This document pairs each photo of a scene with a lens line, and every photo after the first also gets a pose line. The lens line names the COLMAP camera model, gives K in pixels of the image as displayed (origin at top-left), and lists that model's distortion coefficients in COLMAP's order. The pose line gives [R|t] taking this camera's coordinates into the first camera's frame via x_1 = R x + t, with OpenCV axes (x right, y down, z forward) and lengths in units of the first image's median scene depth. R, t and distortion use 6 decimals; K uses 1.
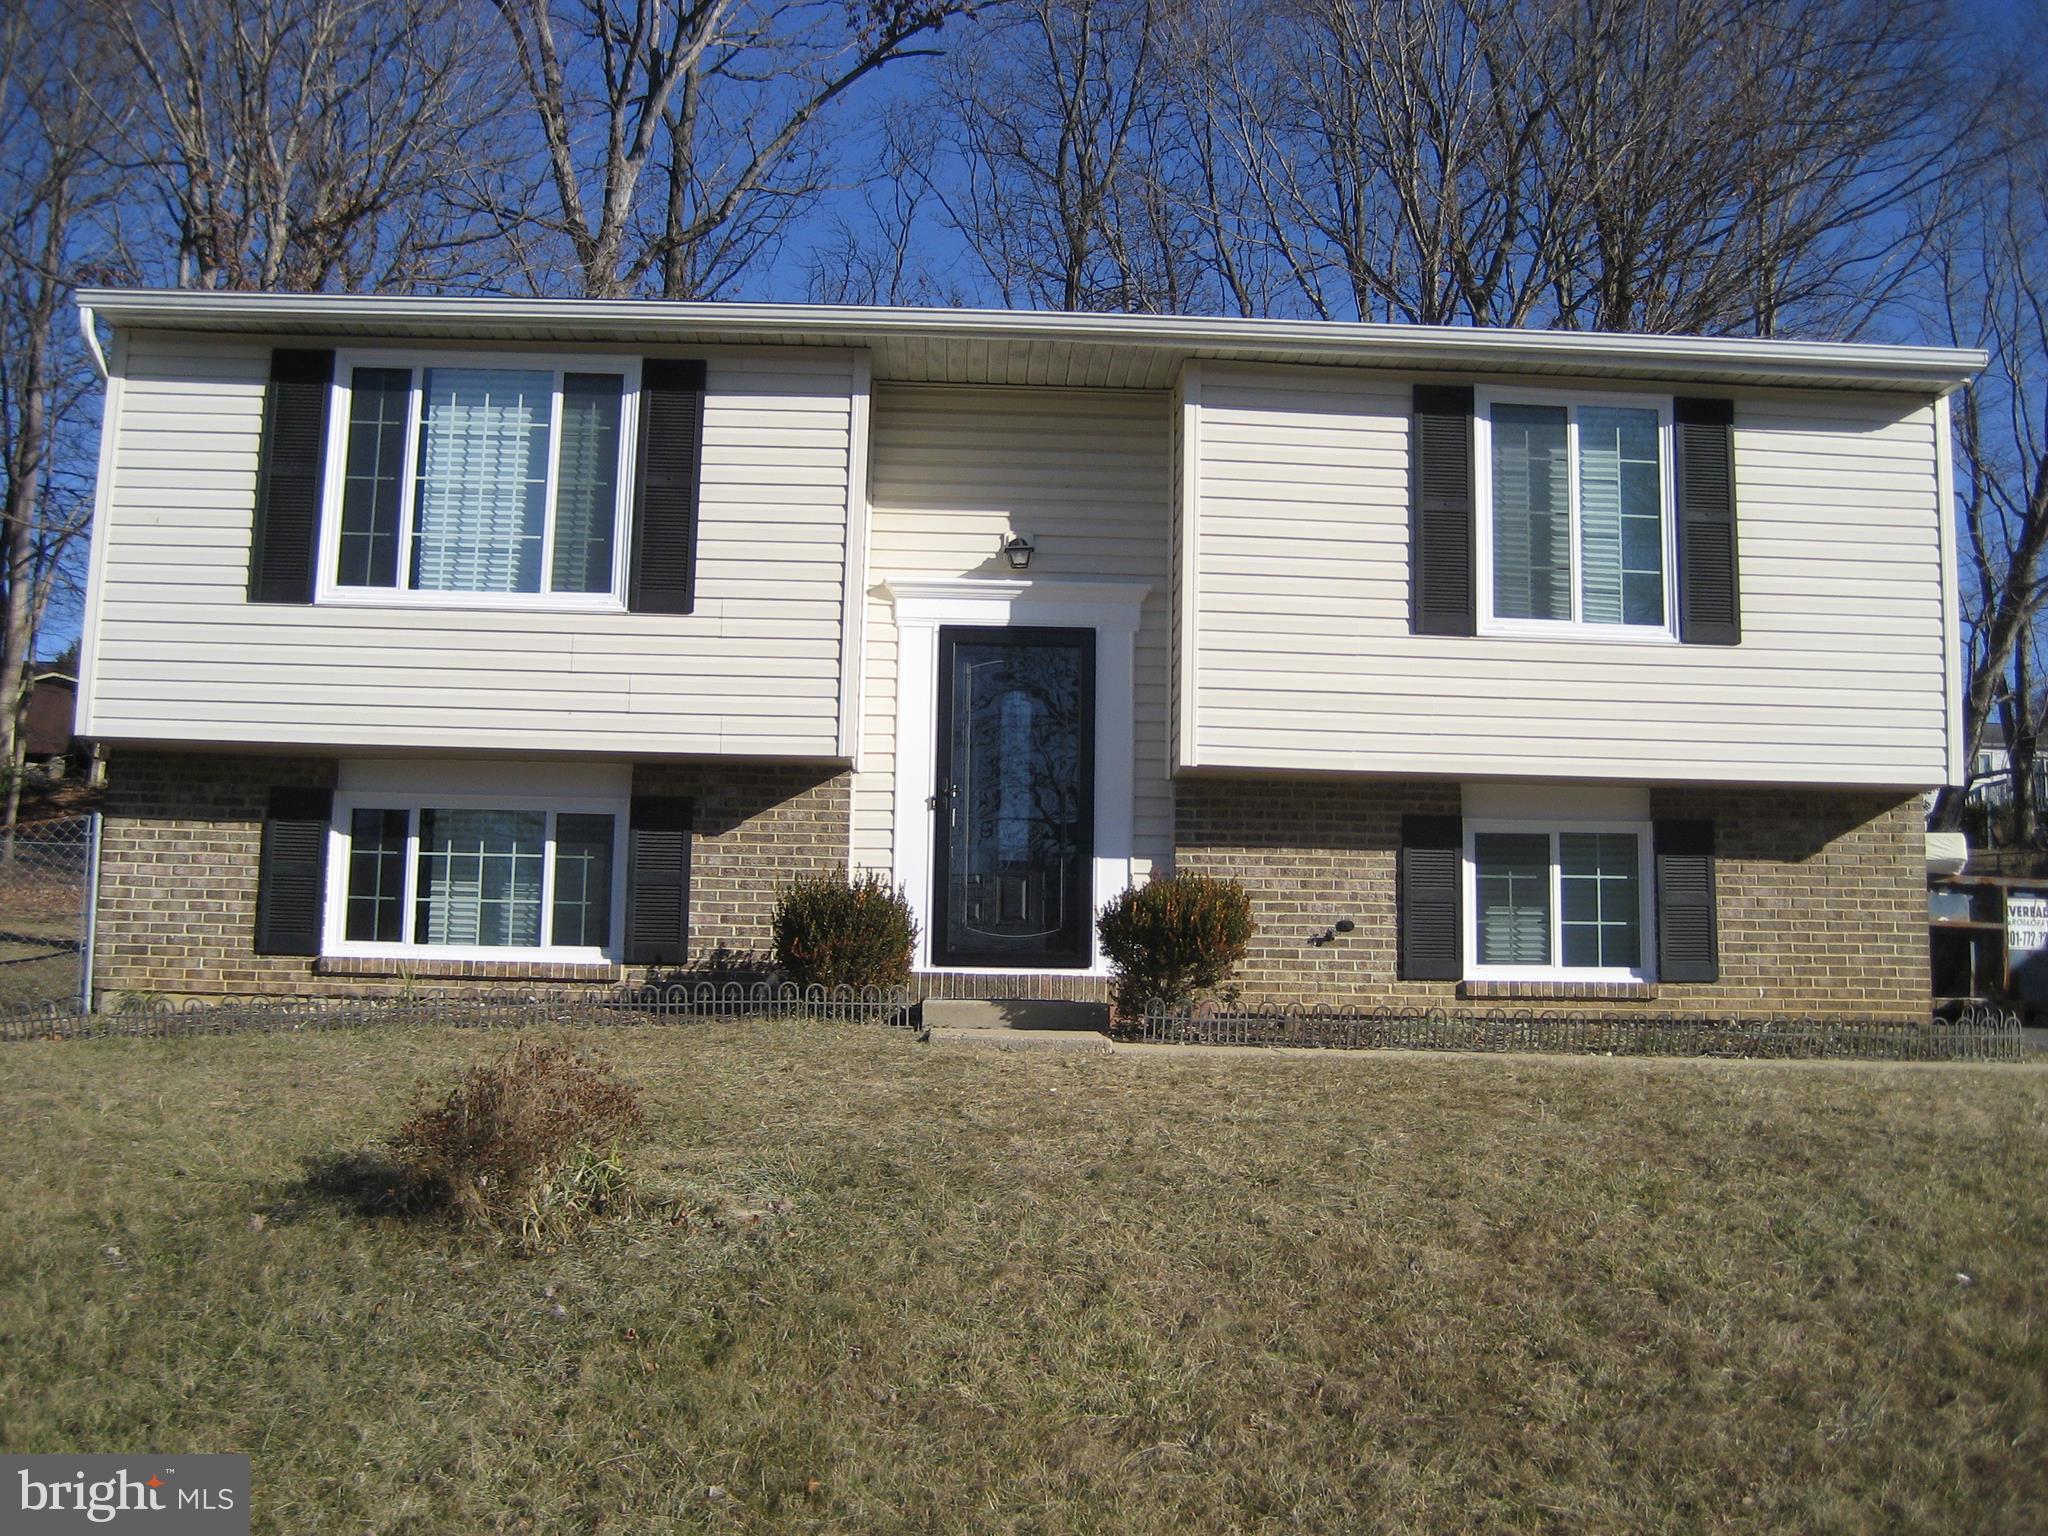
lens RADIAL K [[2135.1, 0, 1038.7], [0, 2135.1, 766.1], [0, 0, 1]] dist [-0.155869, 0.213275]
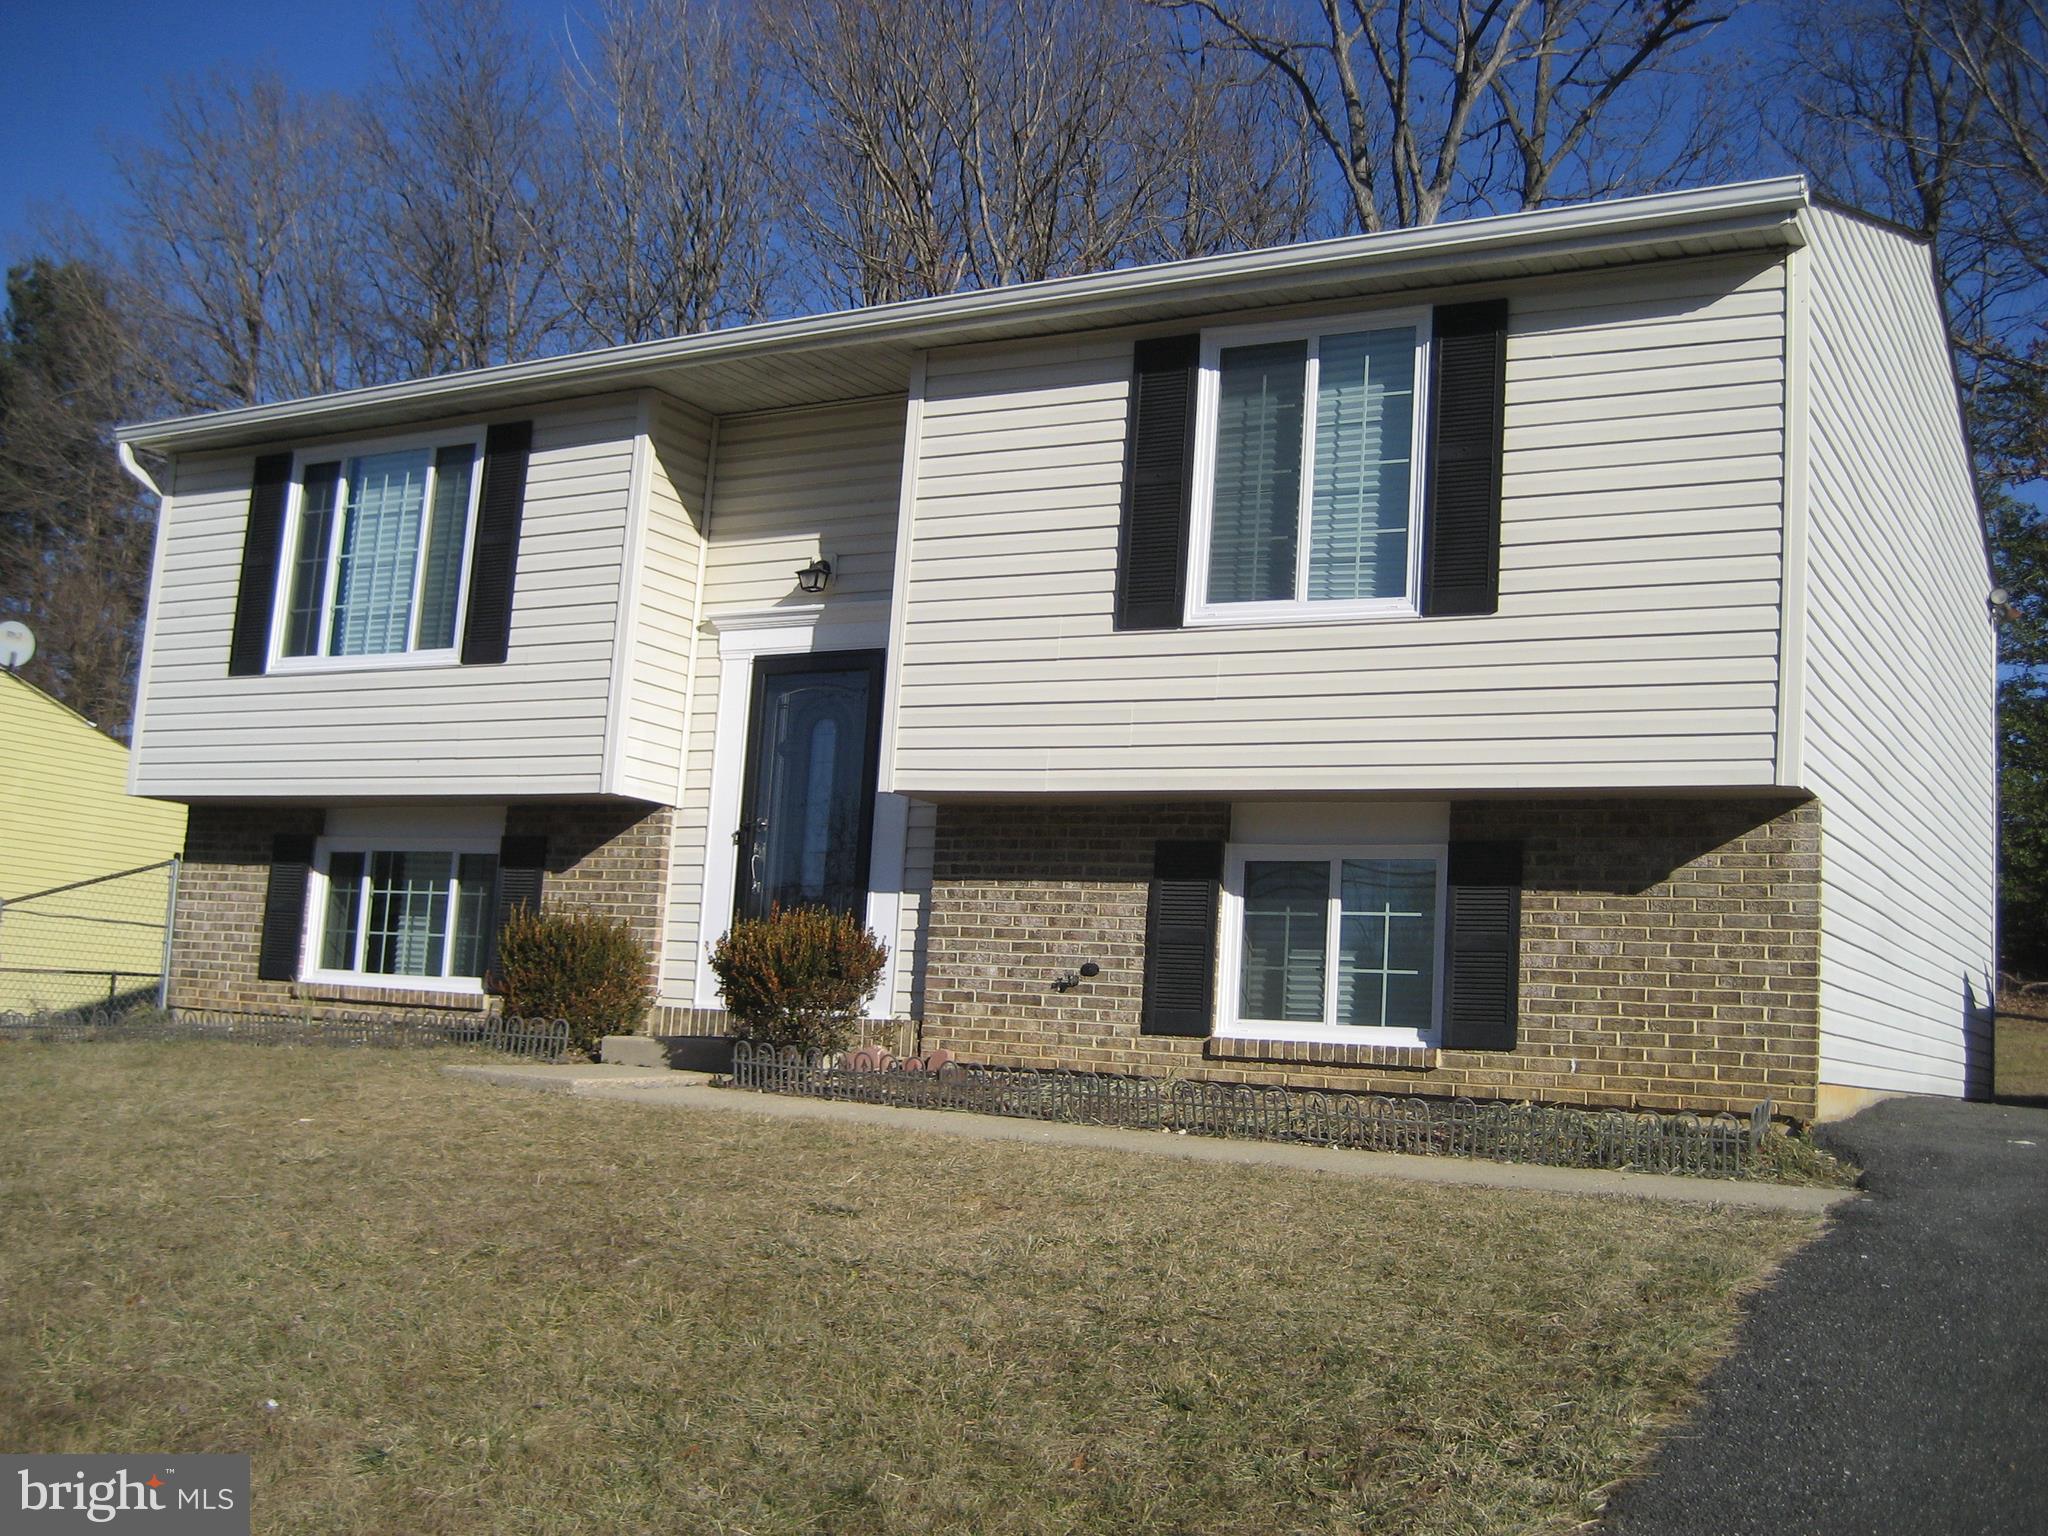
lens RADIAL K [[2135.1, 0, 1038.7], [0, 2135.1, 766.1], [0, 0, 1]] dist [-0.155869, 0.213275]
pose [[0.839452, -0.037518, -0.542137, 0.608662], [0.026438, 0.999252, -0.028214, 0.015959], [0.542790, 0.009351, 0.839816, 0.255804]]
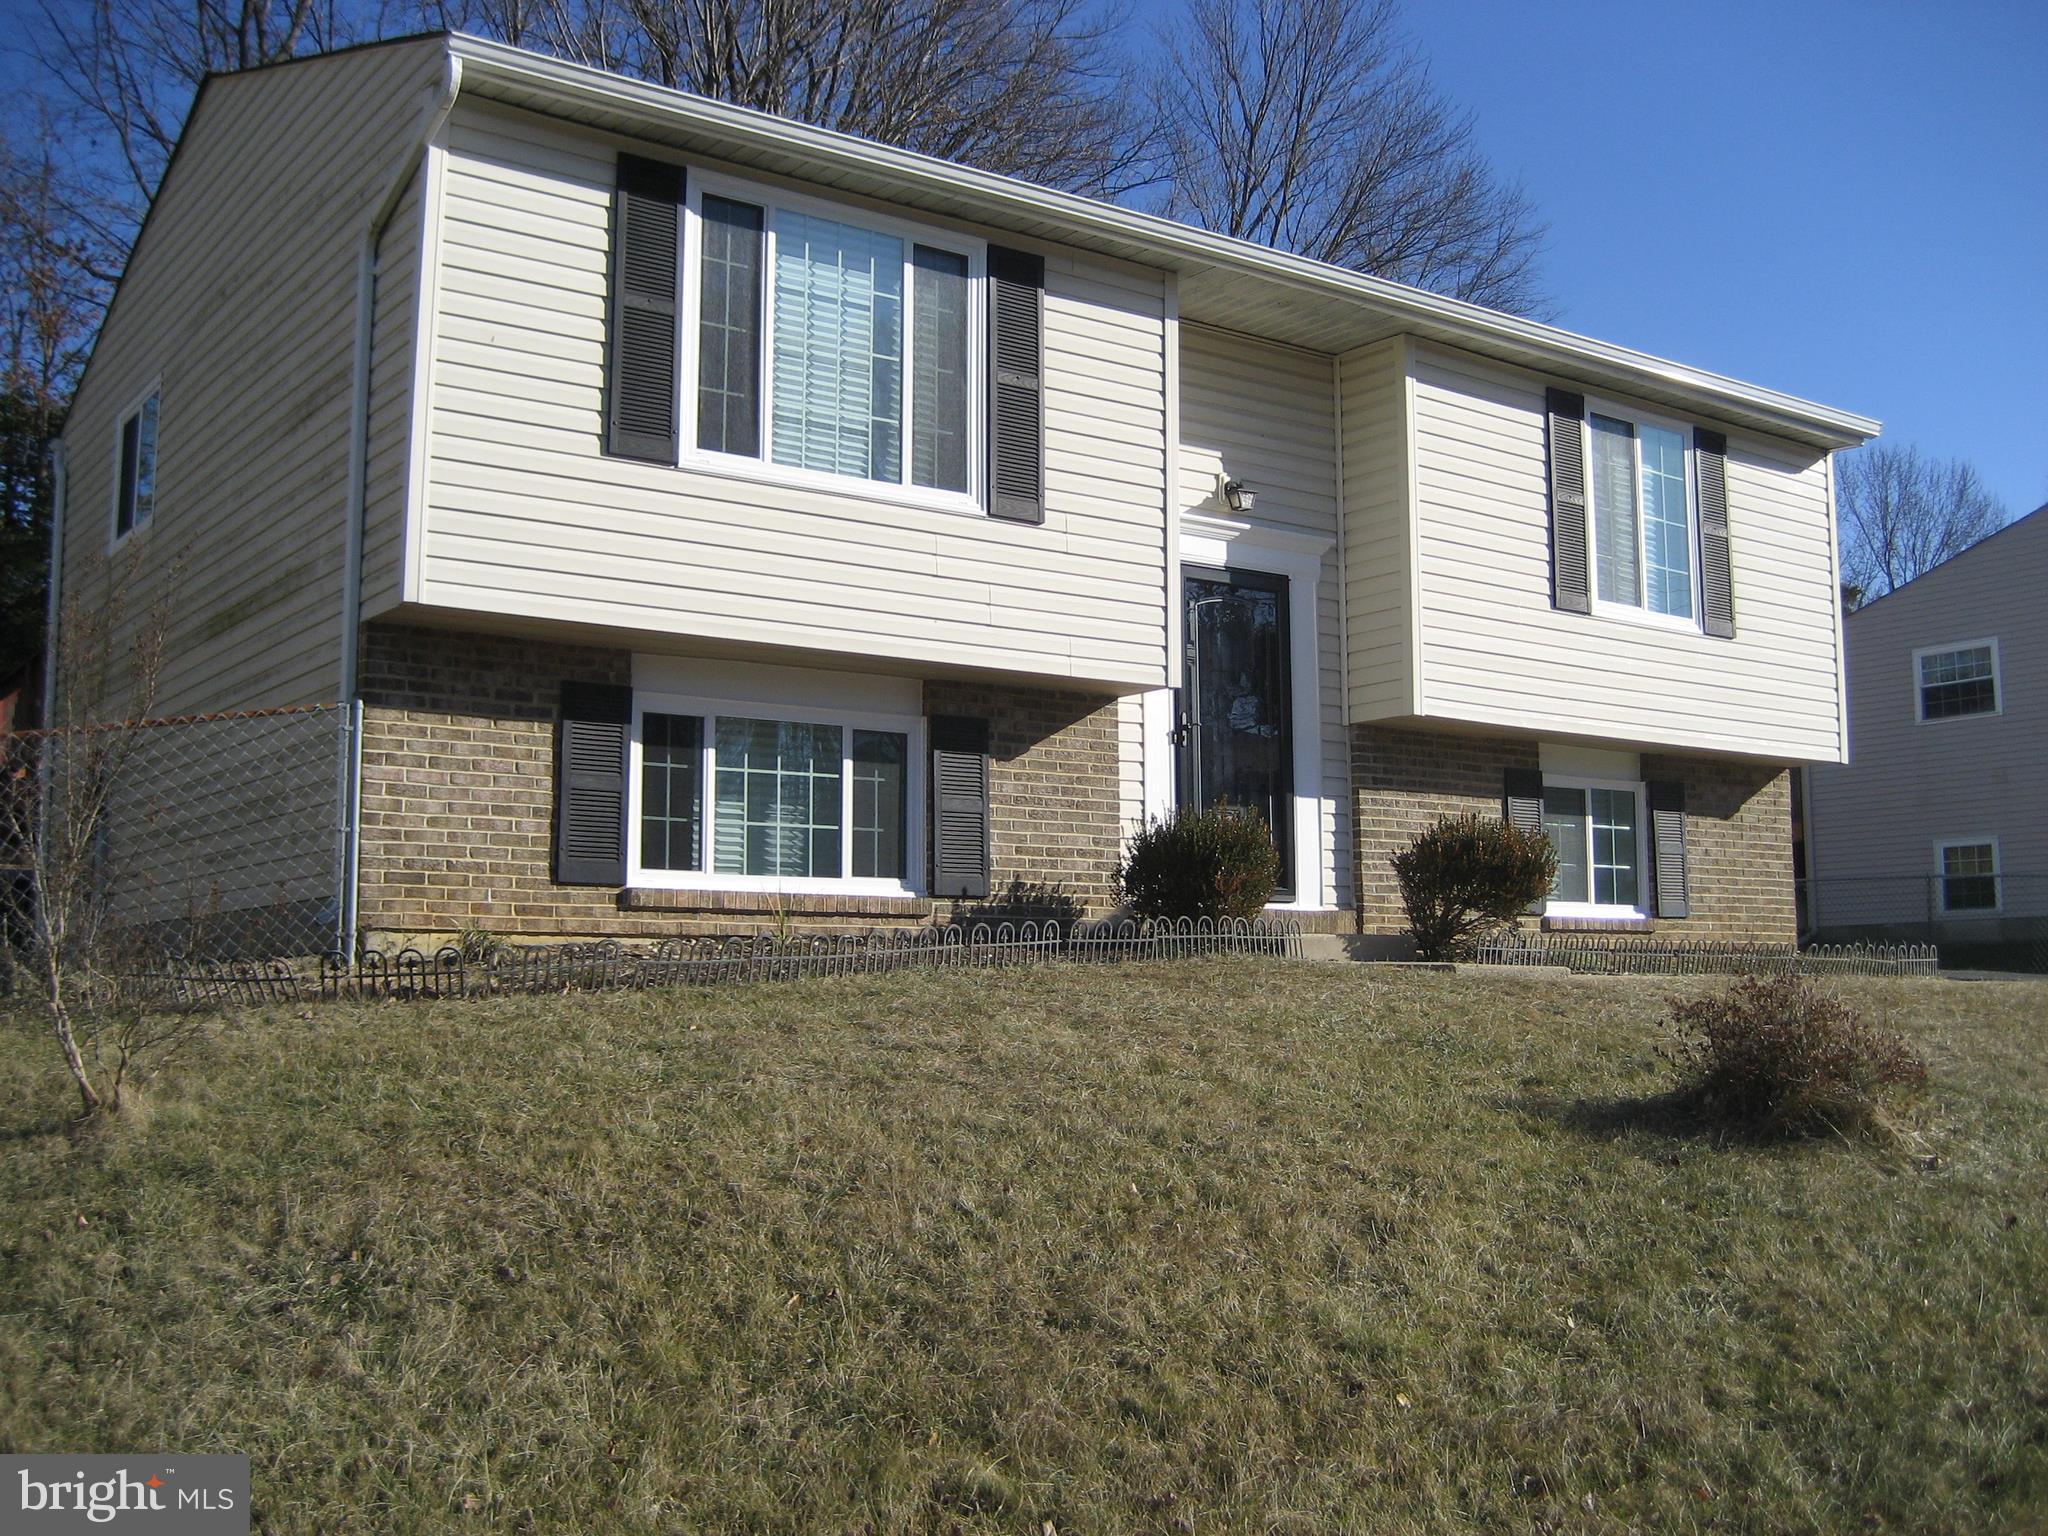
lens RADIAL K [[2135.1, 0, 1038.7], [0, 2135.1, 766.1], [0, 0, 1]] dist [-0.155869, 0.213275]
pose [[0.836169, 0.040125, 0.547003, -0.656966], [-0.056498, 0.998316, 0.013135, 0.021646], [-0.545555, -0.041888, 0.837028, 0.201987]]
